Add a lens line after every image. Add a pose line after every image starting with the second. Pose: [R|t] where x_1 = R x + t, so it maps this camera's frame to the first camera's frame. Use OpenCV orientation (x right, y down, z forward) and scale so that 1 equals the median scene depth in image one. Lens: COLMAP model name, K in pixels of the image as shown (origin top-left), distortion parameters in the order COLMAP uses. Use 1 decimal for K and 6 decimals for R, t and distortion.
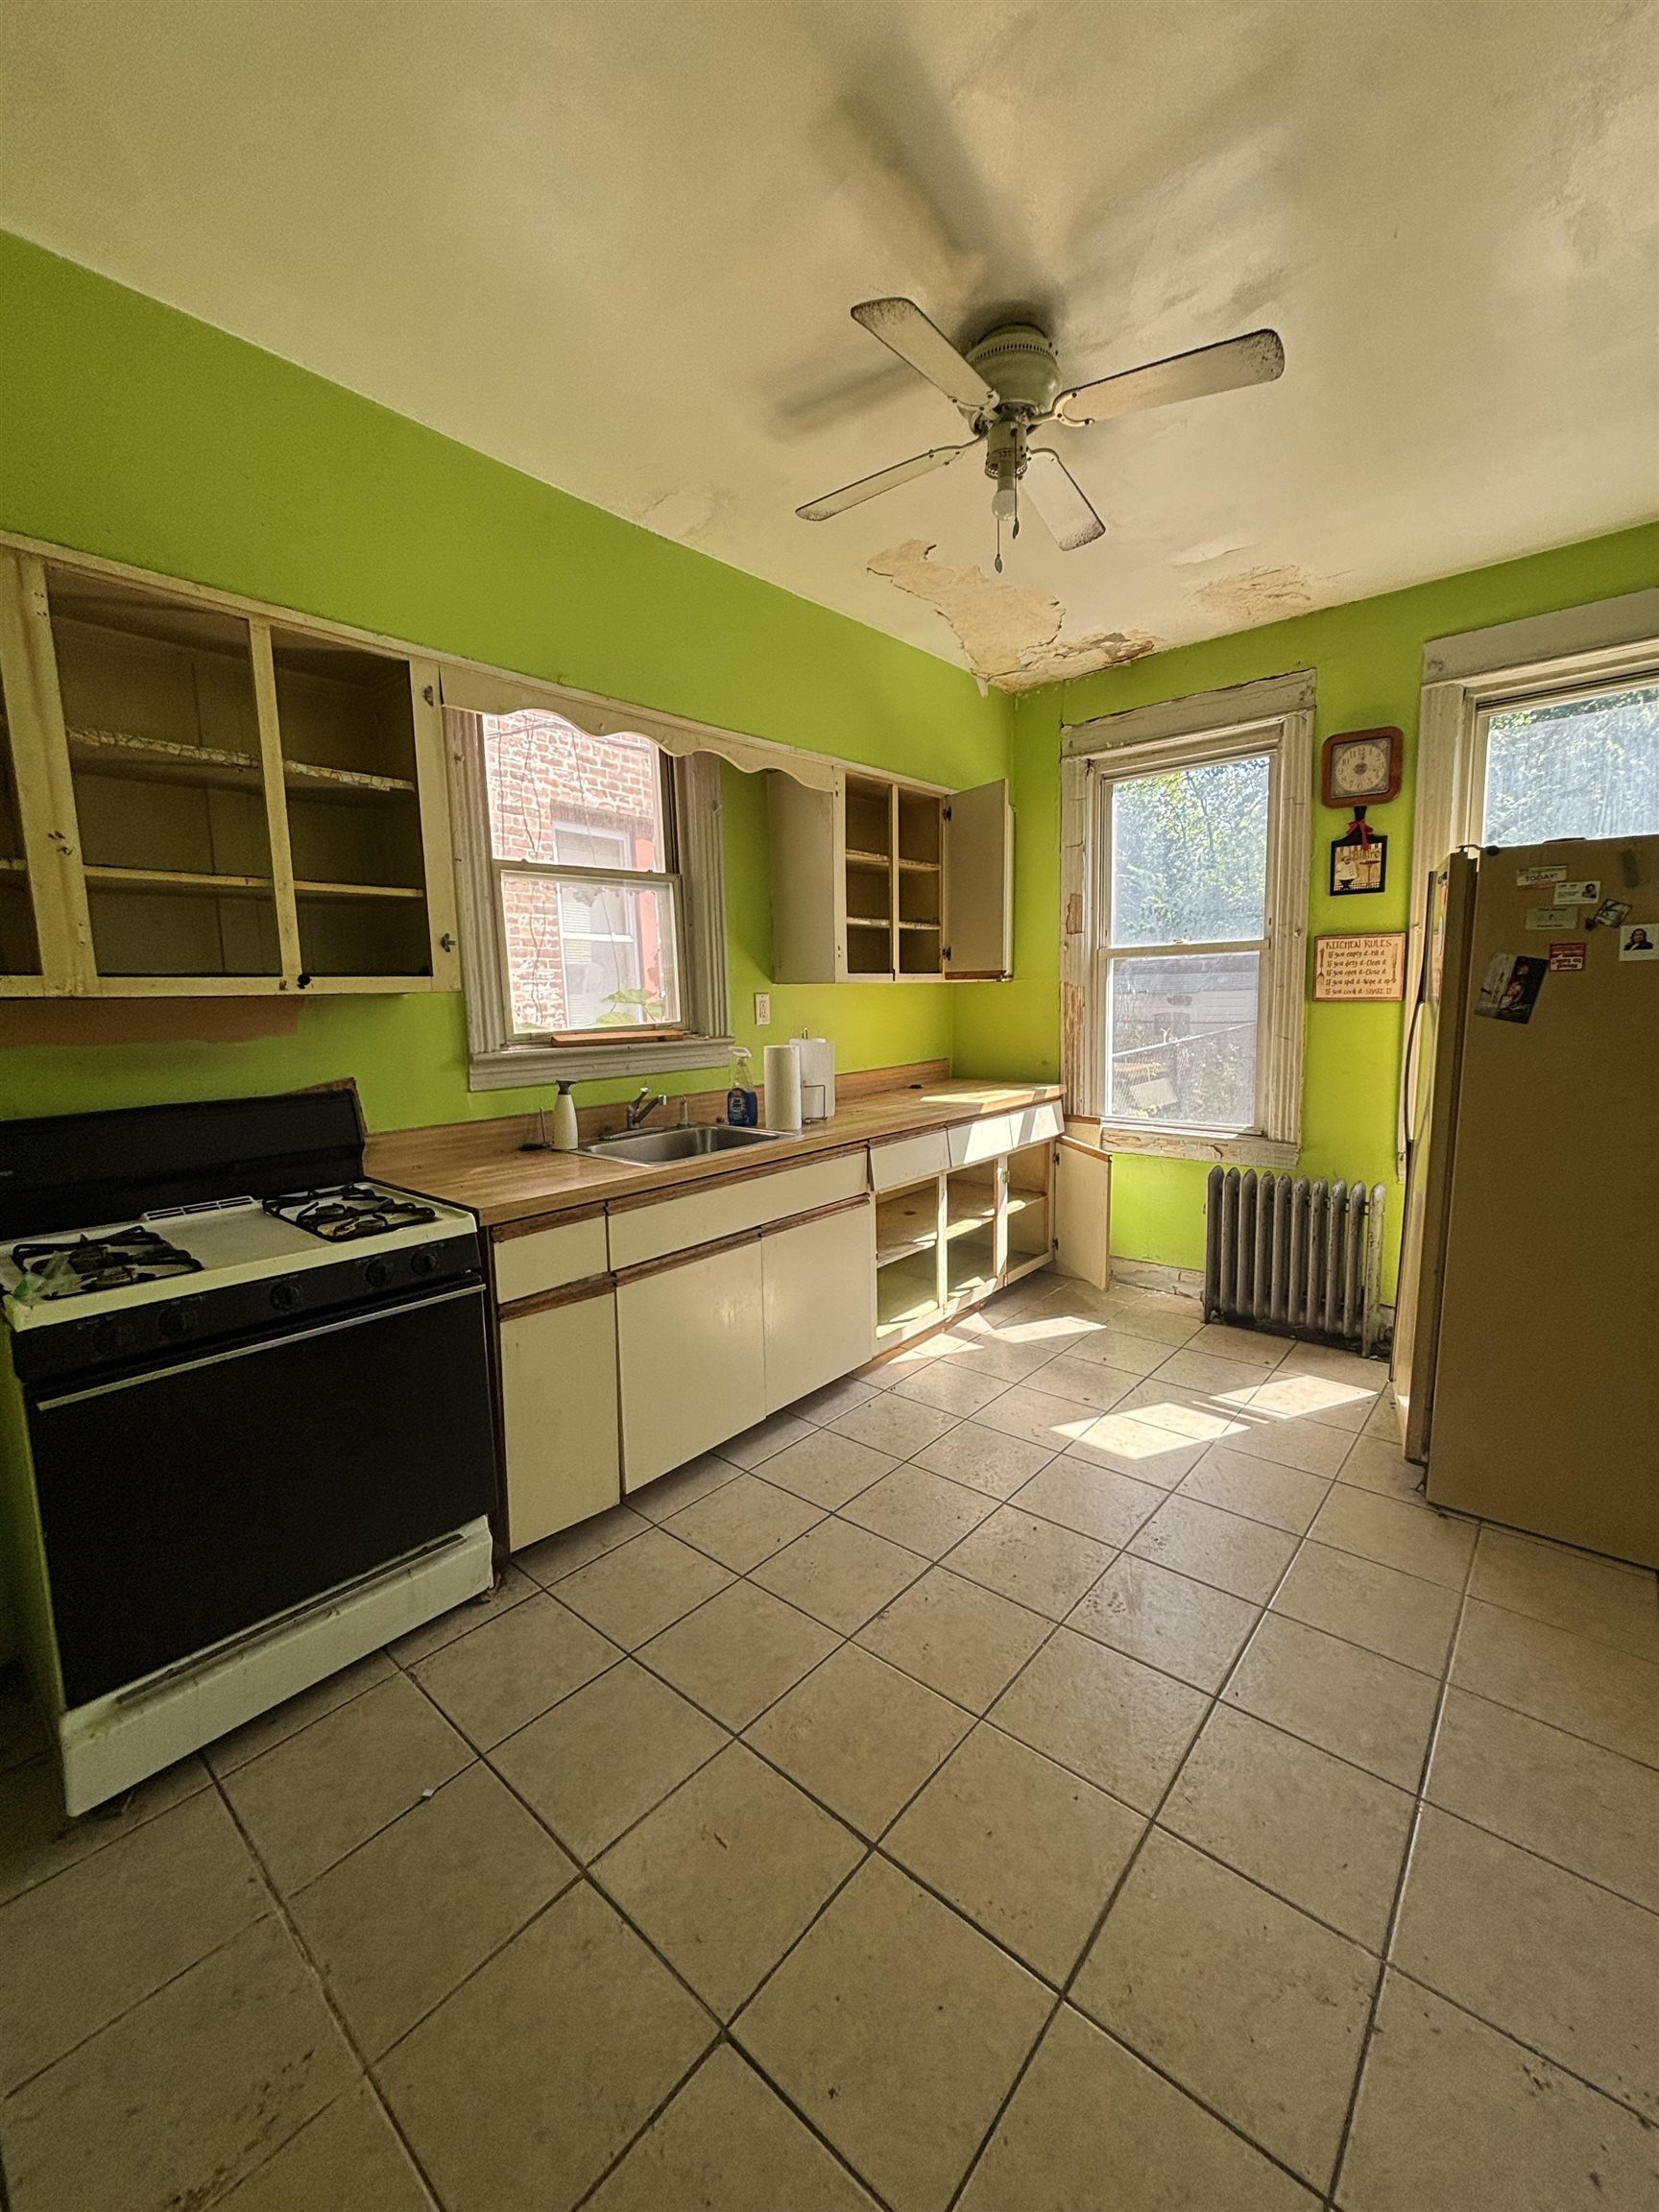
lens RADIAL K [[895.2, 0, 824.7], [0, 895.2, 1102.1], [0, 0, 1]] dist [0.006553, 0.000276]
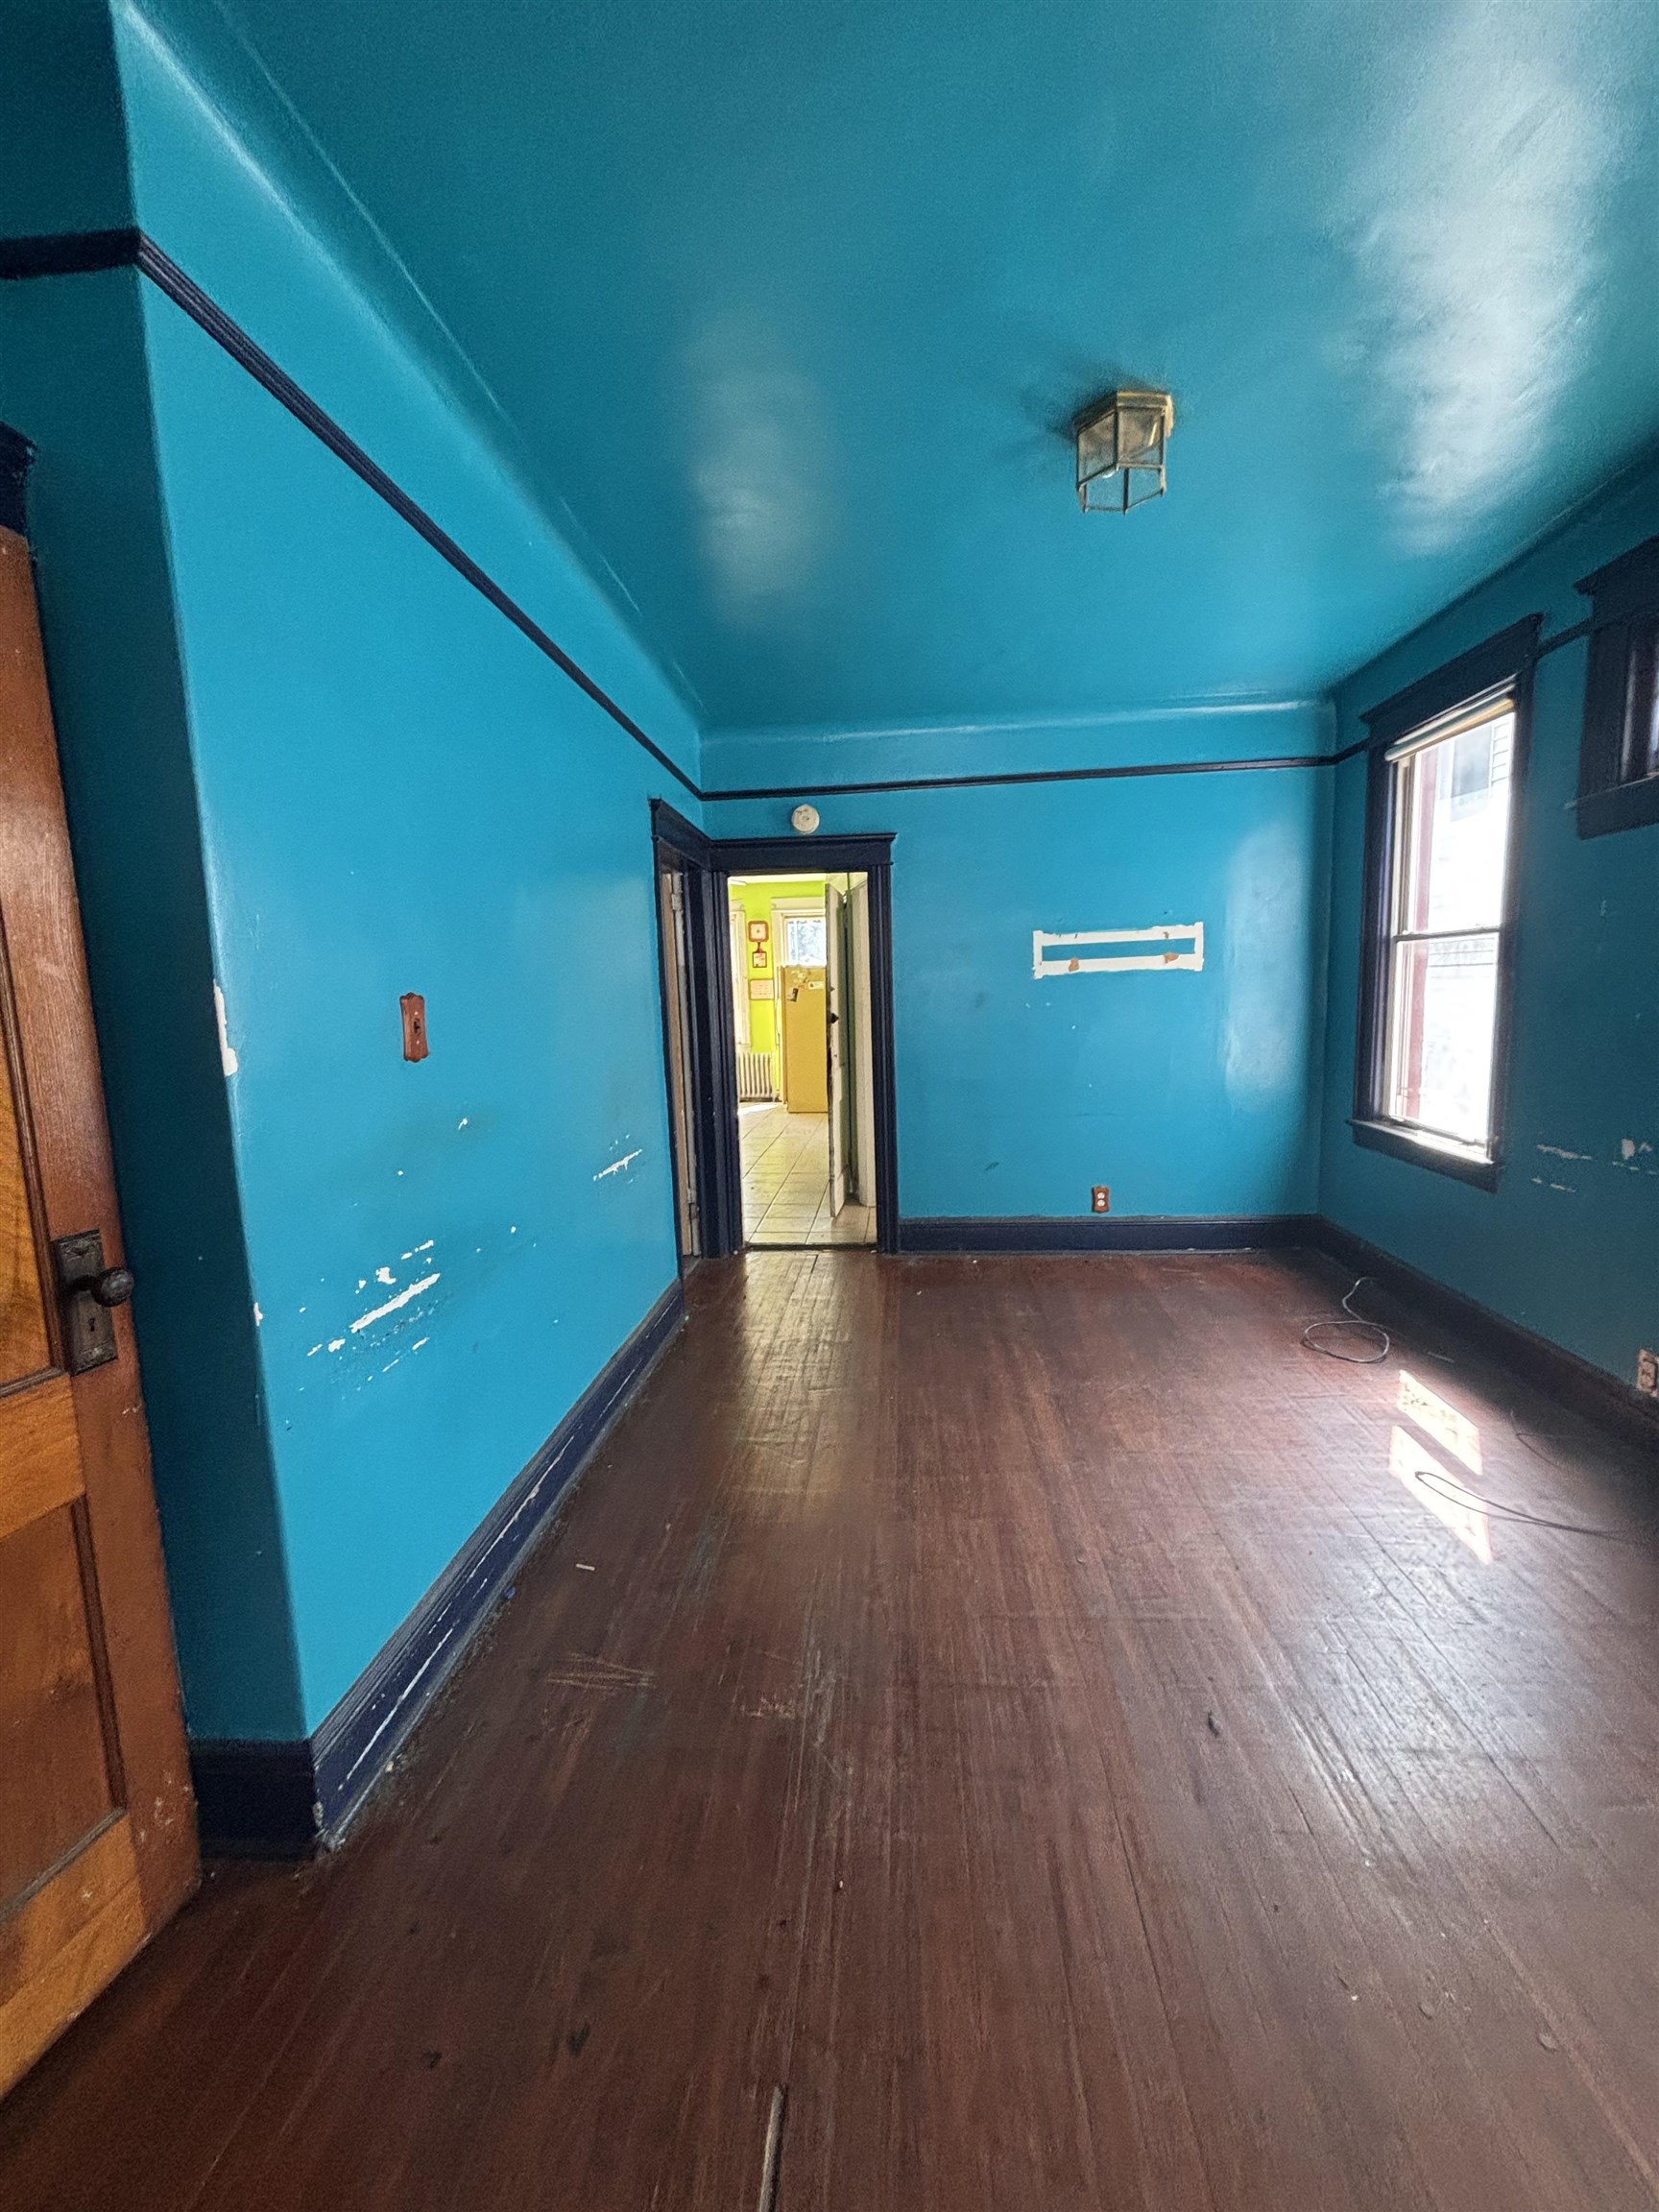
lens RADIAL K [[895.2, 0, 836.5], [0, 895.2, 1097.9], [0, 0, 1]] dist [0.006553, 0.000276]
pose [[0.804997, -0.072438, 0.588841, -1.228111], [0.082818, 0.996521, 0.009370, 0.255884], [-0.587471, 0.041224, 0.808195, -1.923907]]
